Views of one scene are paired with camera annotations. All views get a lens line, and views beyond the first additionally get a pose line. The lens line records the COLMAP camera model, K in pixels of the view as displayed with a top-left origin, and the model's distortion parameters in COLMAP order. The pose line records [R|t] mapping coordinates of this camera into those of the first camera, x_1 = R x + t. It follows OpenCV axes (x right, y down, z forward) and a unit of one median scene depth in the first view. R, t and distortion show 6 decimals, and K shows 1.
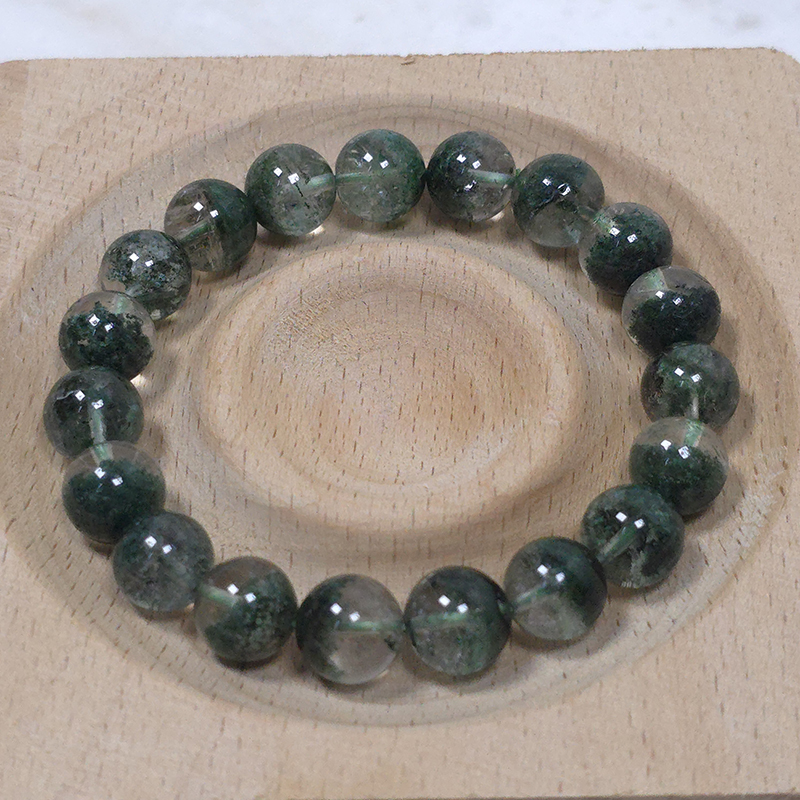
lens RADIAL K [[2315.3, 0, 358.4], [0, 2315.3, 384.8], [0, 0, 1]] dist [0.167689, 0.000000]
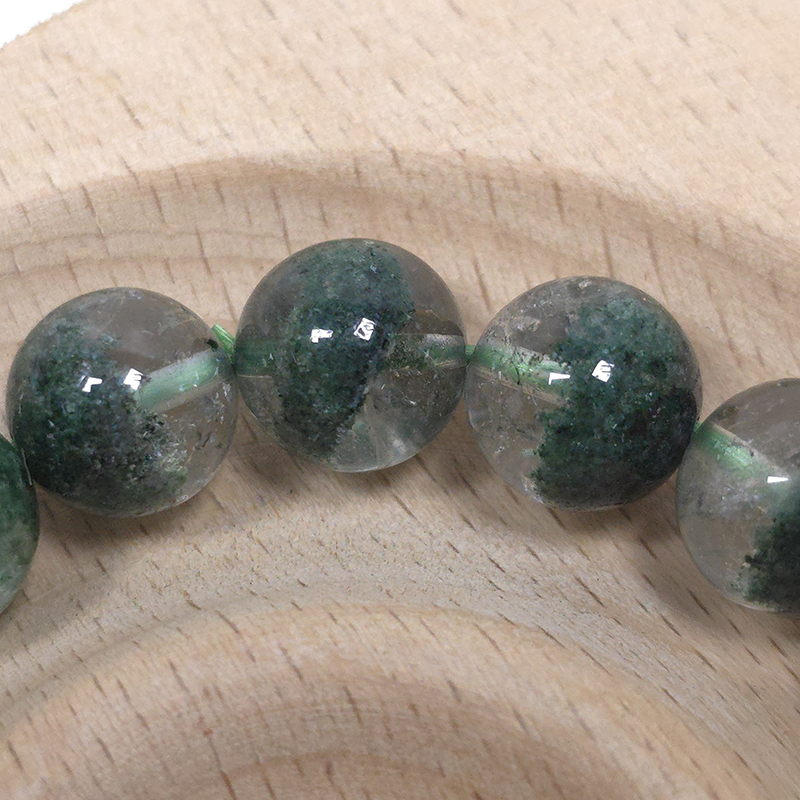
lens RADIAL K [[2315.3, 0, 383.4], [0, 2315.3, 404.0], [0, 0, 1]] dist [0.167689, 0.000000]
pose [[0.811227, -0.514441, 0.277961, -0.026507], [0.457445, 0.854441, 0.246322, -0.179519], [-0.364220, -0.072671, 0.928473, 0.670692]]
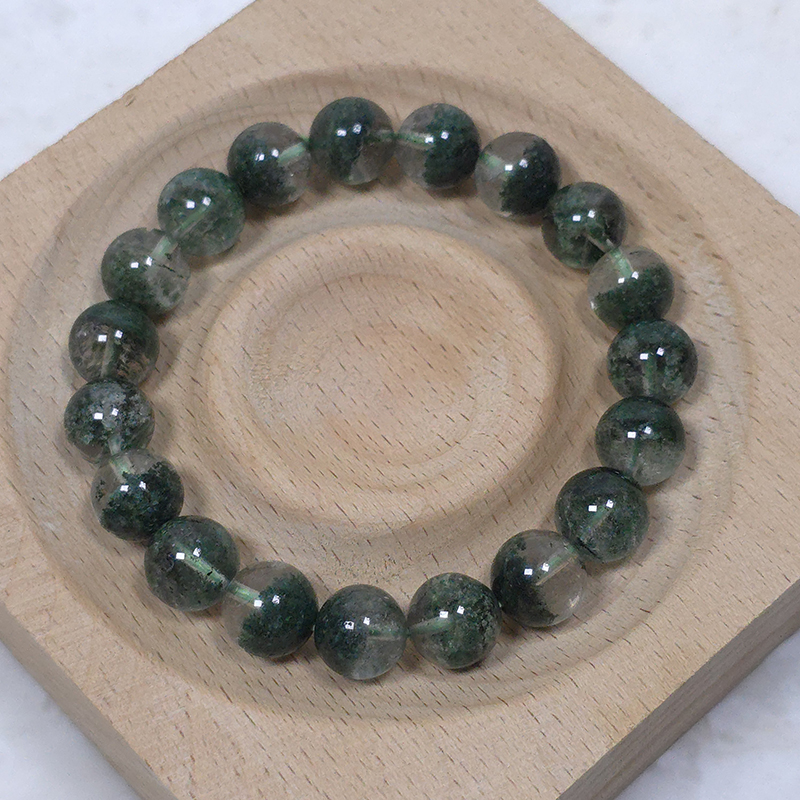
lens RADIAL K [[2315.3, 0, 396.3], [0, 2315.3, 395.0], [0, 0, 1]] dist [0.167689, 0.000000]
pose [[0.743603, -0.582389, 0.328448, -0.343489], [0.516301, 0.812271, 0.271384, -0.283493], [-0.424840, -0.032224, 0.904695, 0.014175]]
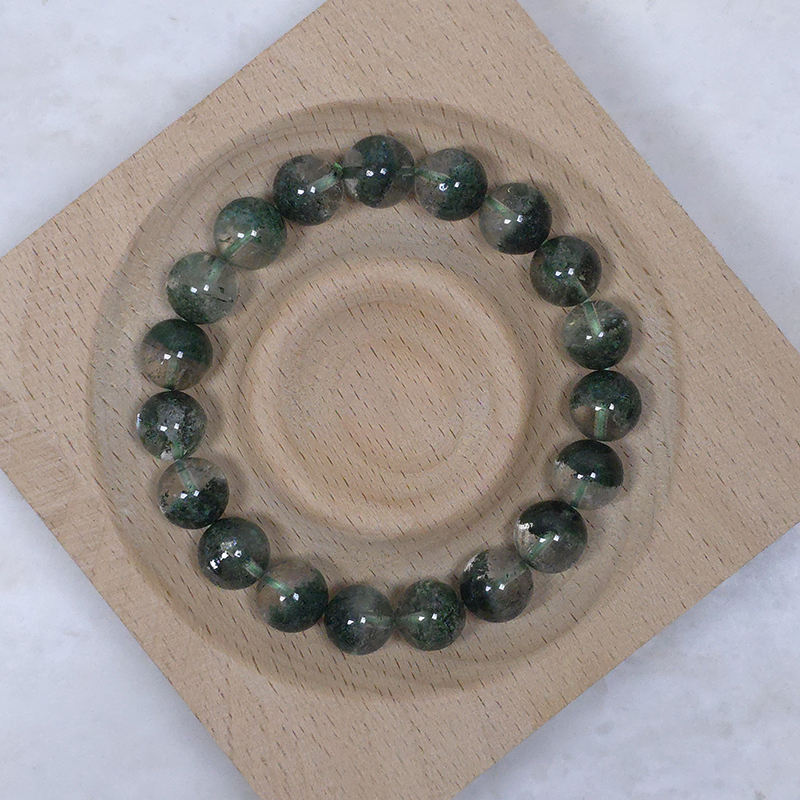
lens RADIAL K [[2315.3, 0, 395.0], [0, 2315.3, 403.0], [0, 0, 1]] dist [0.167689, 0.000000]
pose [[0.787219, -0.616483, 0.015323, -0.005212], [0.470377, 0.616347, 0.631555, -0.856750], [-0.398787, -0.489965, 0.775180, -0.056513]]
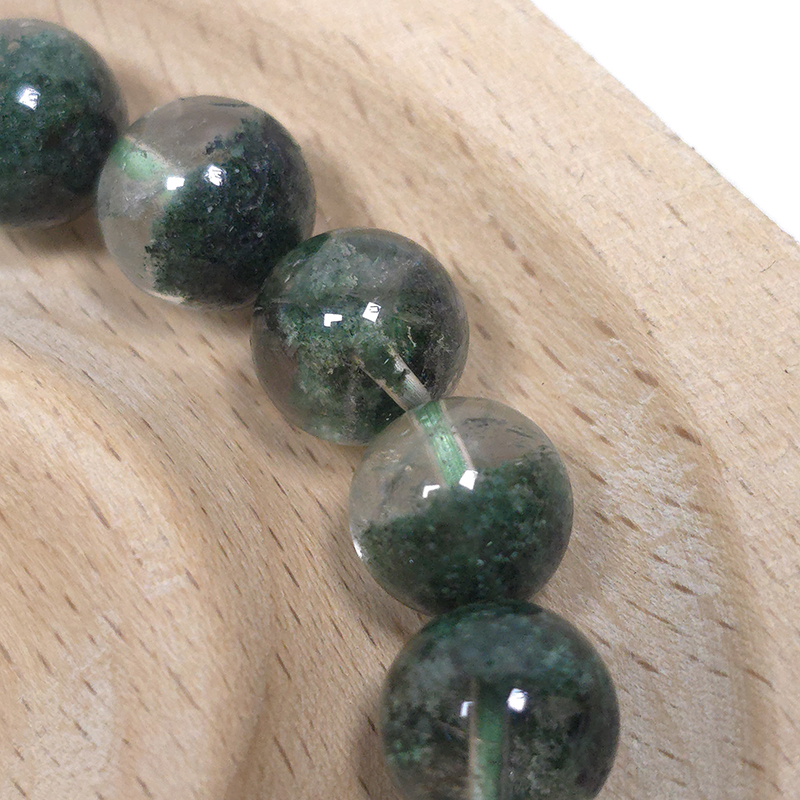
lens RADIAL K [[2315.3, 0, 406.4], [0, 2315.3, 395.1], [0, 0, 1]] dist [0.167689, 0.000000]
pose [[0.771024, -0.553729, 0.314494, 0.002600], [0.489174, 0.831202, 0.264219, -0.101850], [-0.407714, -0.049876, 0.911747, 0.585379]]
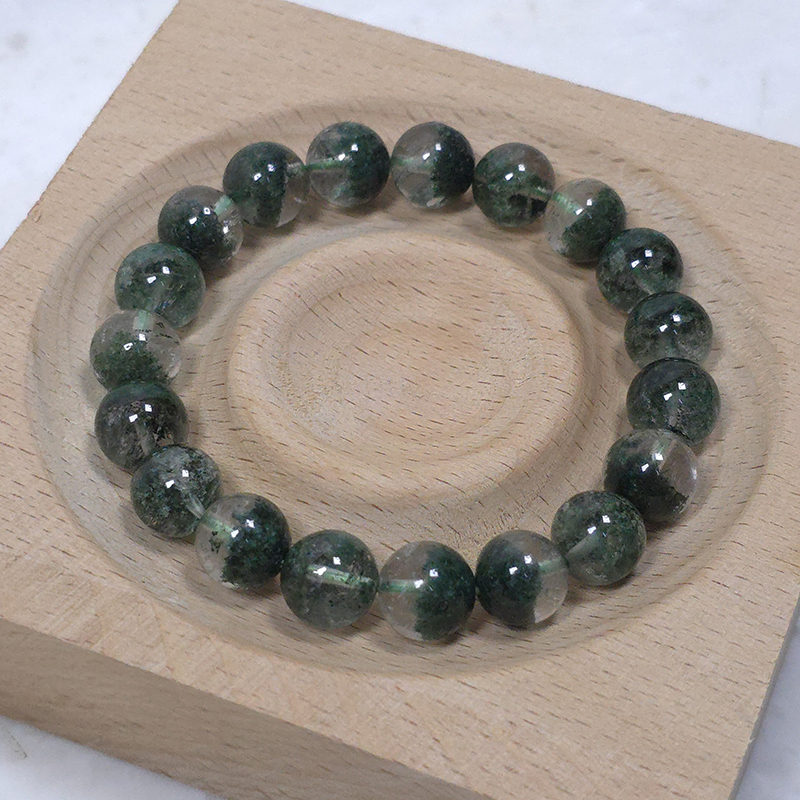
lens RADIAL K [[2315.3, 0, 397.8], [0, 2315.3, 380.4], [0, 0, 1]] dist [0.167689, 0.000000]
pose [[0.379931, -0.696019, 0.609270, -0.655271], [0.692643, 0.650625, 0.311340, -0.335808], [-0.613105, 0.303719, 0.729286, 0.215298]]
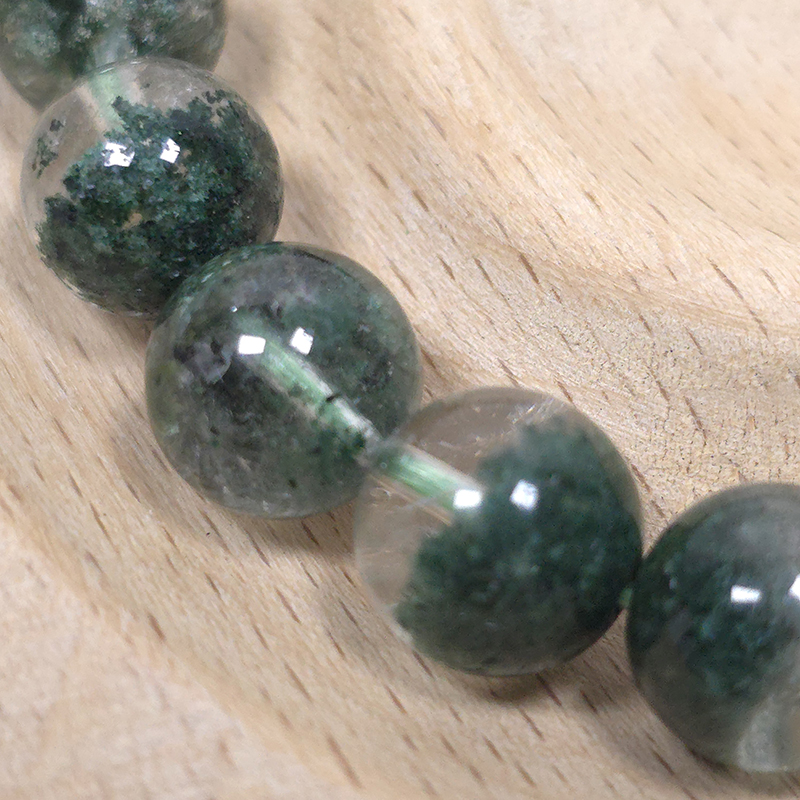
lens RADIAL K [[2448.3, 0, 395.8], [0, 2448.3, 398.0], [0, 0, 1]] dist [0.103498, 0.000000]
pose [[0.818872, -0.466944, 0.333785, -0.226572], [0.433033, 0.884286, 0.174703, -0.042816], [-0.376738, 0.001481, 0.926319, 0.636882]]
